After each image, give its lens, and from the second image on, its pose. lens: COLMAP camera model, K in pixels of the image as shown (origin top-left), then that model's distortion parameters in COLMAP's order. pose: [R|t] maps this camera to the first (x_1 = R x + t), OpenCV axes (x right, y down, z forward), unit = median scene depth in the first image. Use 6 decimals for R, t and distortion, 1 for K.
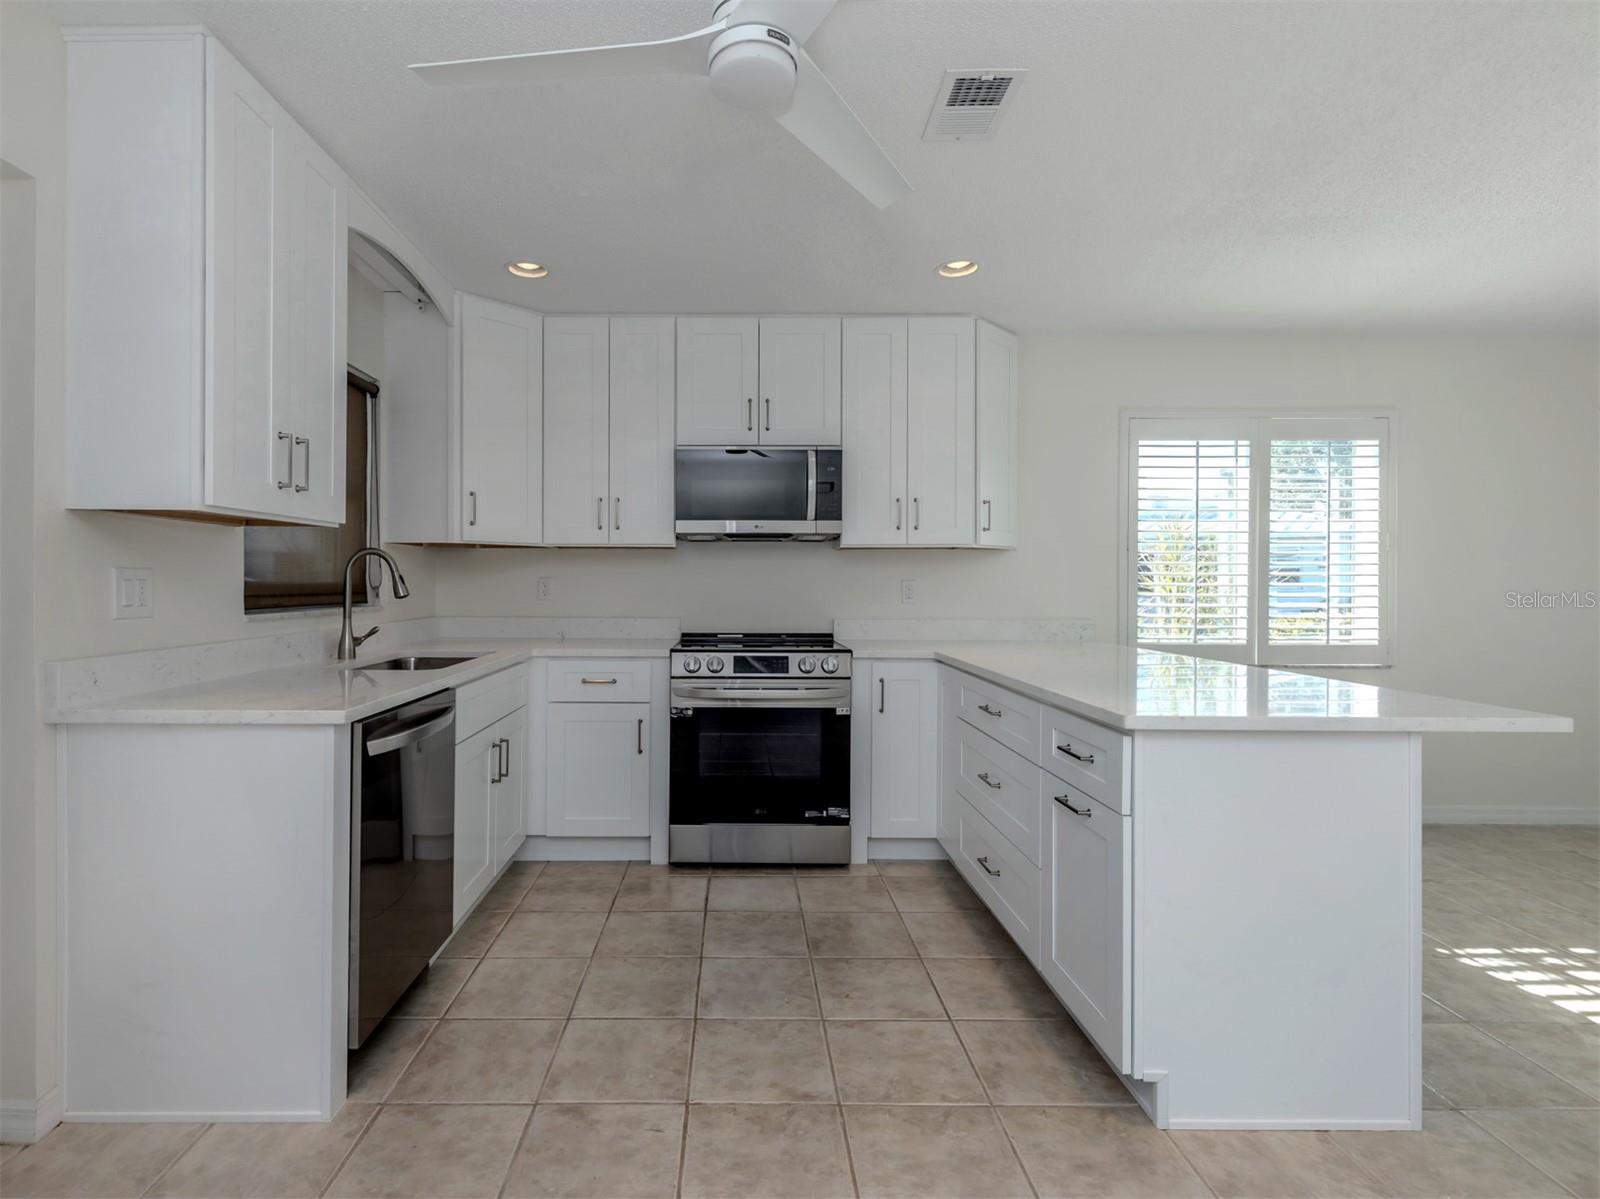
lens RADIAL K [[742.0, 0, 760.0], [0, 742.0, 588.0], [0, 0, 1]] dist [0.002593, 0.000569]
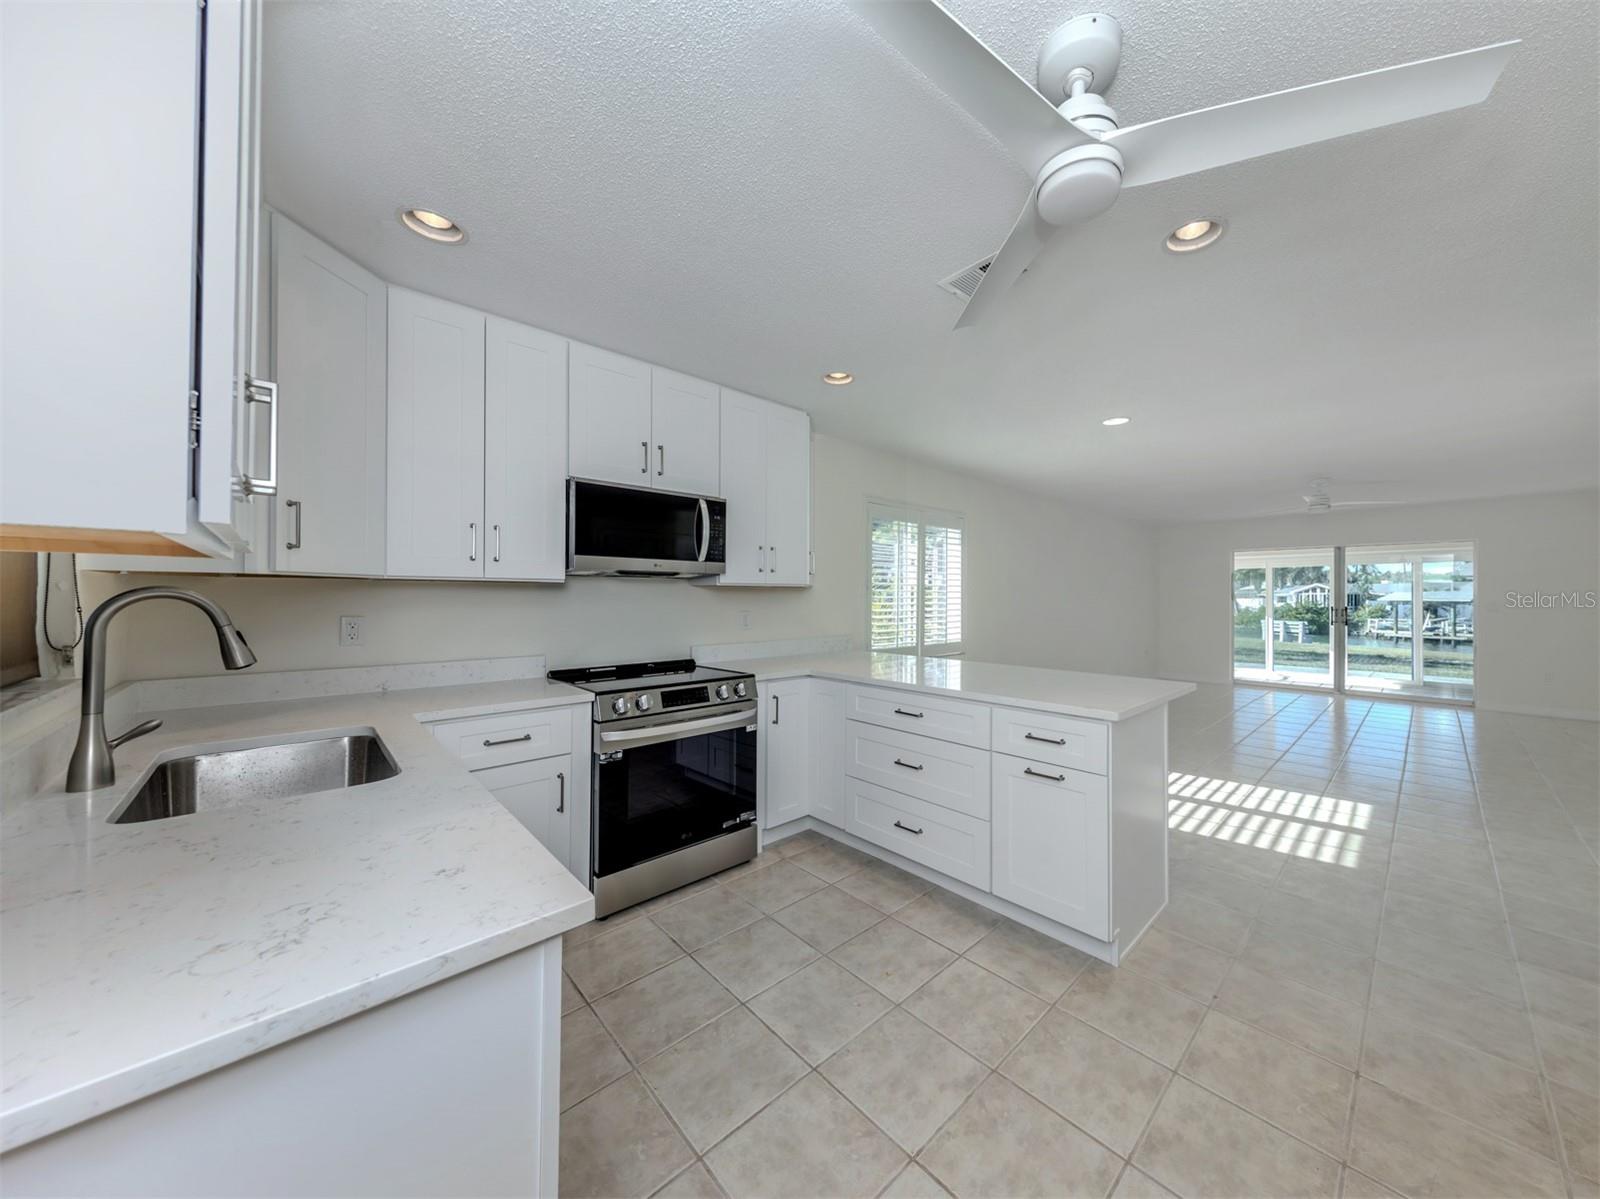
lens RADIAL K [[539.0, 0, 800.0], [0, 539.0, 599.5], [0, 0, 1]] dist [0.000107, -0.000109]
pose [[0.735703, -0.005855, 0.677279, -0.399637], [0.003304, 0.999982, 0.005055, -0.039730], [-0.677296, -0.001481, 0.735709, 0.322732]]
